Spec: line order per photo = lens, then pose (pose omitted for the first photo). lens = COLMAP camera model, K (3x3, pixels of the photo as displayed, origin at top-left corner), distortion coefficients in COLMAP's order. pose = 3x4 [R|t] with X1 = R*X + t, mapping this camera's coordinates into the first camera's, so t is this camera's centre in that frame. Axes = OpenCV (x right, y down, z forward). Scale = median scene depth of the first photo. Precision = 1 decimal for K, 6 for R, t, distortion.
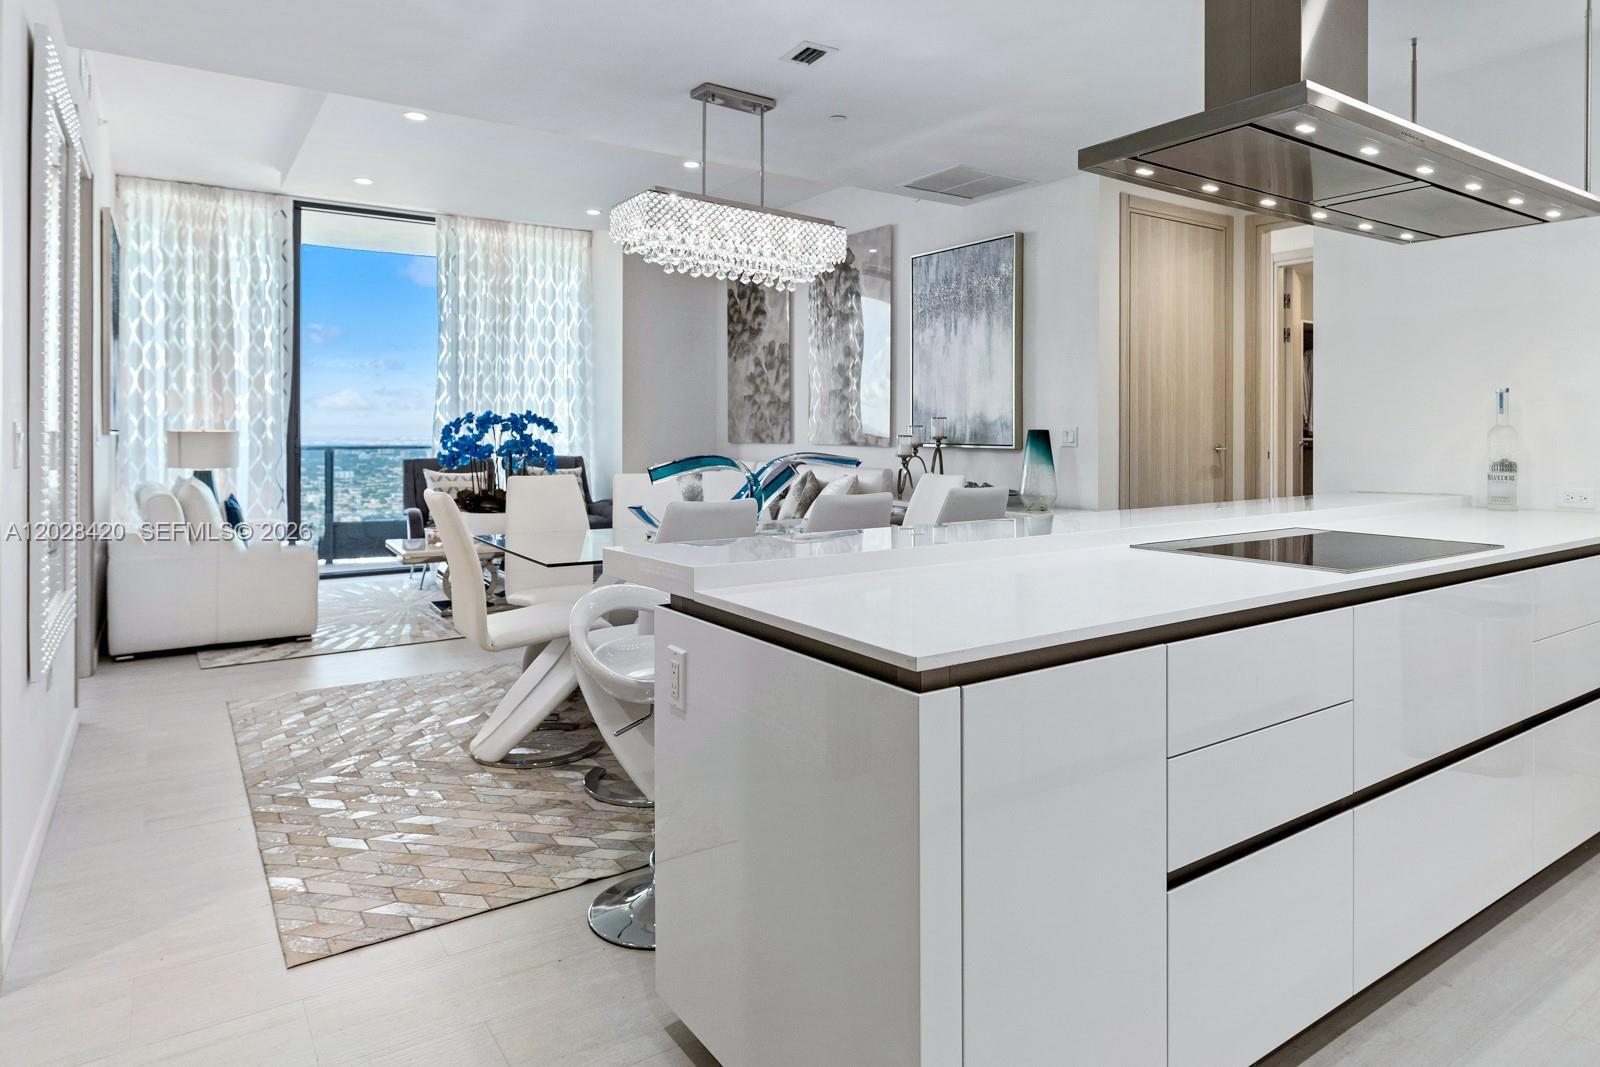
lens RADIAL K [[922.3, 0, 805.5], [0, 922.3, 426.8], [0, 0, 1]] dist [0.000872, 0.001958]
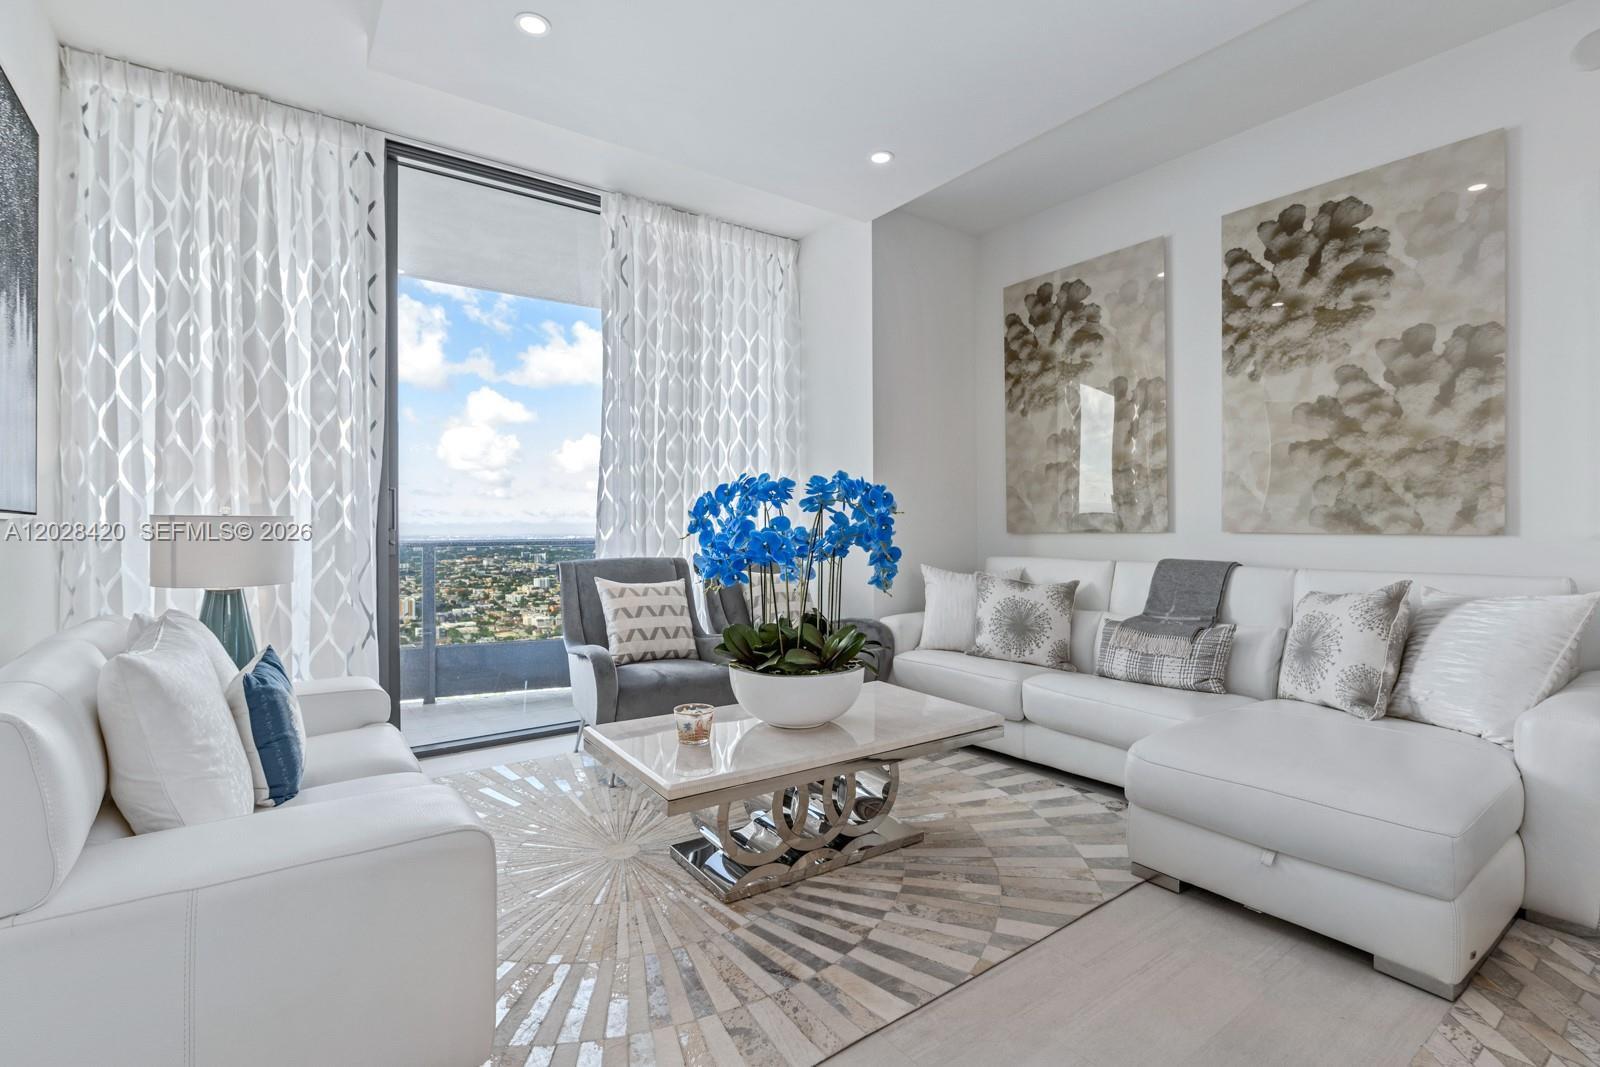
lens RADIAL K [[747.2, 0, 810.2], [0, 747.2, 517.2], [0, 0, 1]] dist [-0.002162, -0.000394]
pose [[0.998490, -0.004812, 0.054731, -0.315509], [0.004911, 0.999987, -0.001674, 0.006743], [-0.054722, 0.001940, 0.998500, 0.513044]]
